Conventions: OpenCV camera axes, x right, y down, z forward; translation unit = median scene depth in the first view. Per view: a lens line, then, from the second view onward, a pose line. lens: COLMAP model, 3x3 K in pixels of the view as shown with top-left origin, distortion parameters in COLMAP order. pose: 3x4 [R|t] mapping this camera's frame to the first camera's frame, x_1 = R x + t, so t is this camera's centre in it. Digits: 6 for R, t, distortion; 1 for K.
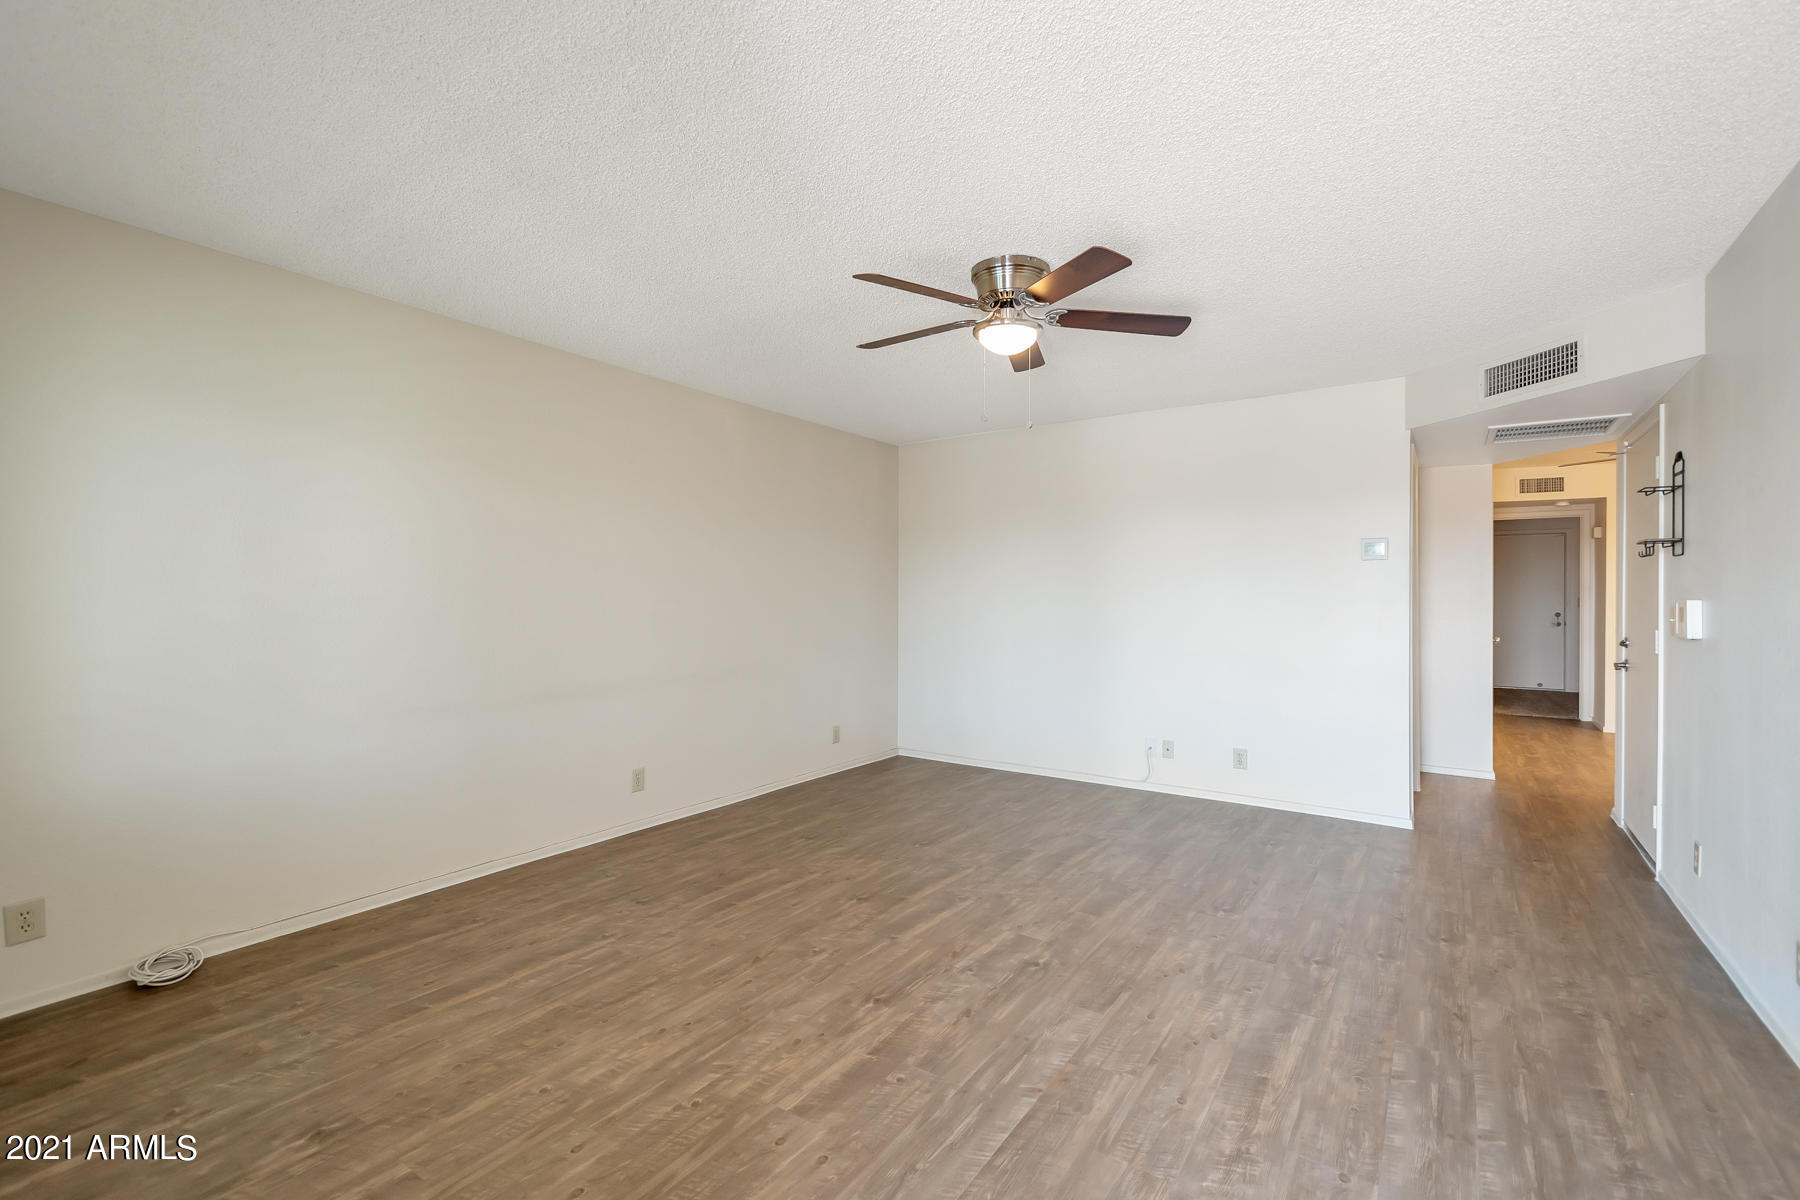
lens RADIAL K [[815.0, 0, 903.7], [0, 815.0, 595.3], [0, 0, 1]] dist [-0.001012, -0.001244]
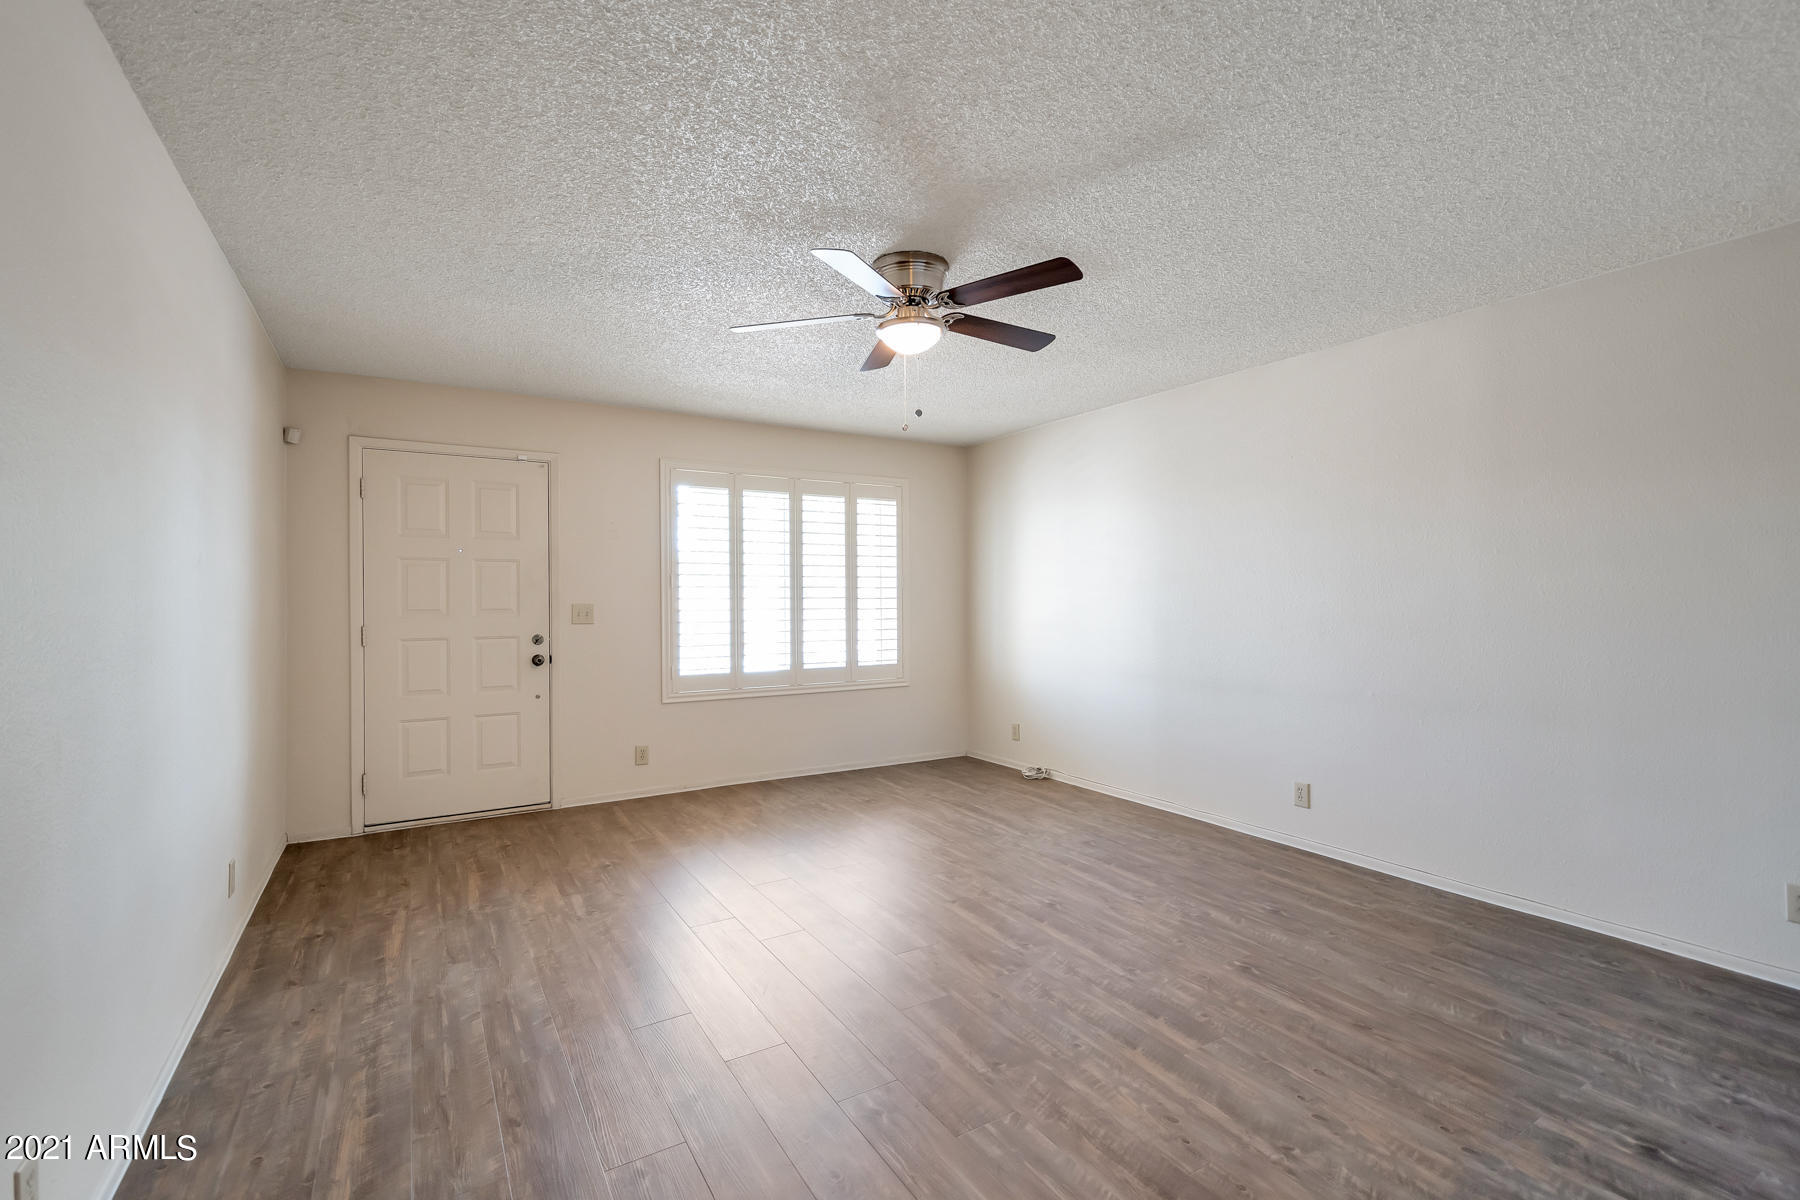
lens RADIAL K [[815.0, 0, 899.2], [0, 815.0, 600.5], [0, 0, 1]] dist [-0.001012, -0.001244]
pose [[-0.429099, 0.005543, -0.903240, 0.949273], [-0.001830, 0.999974, 0.007006, -0.006466], [0.903255, 0.004659, -0.429078, 1.288201]]
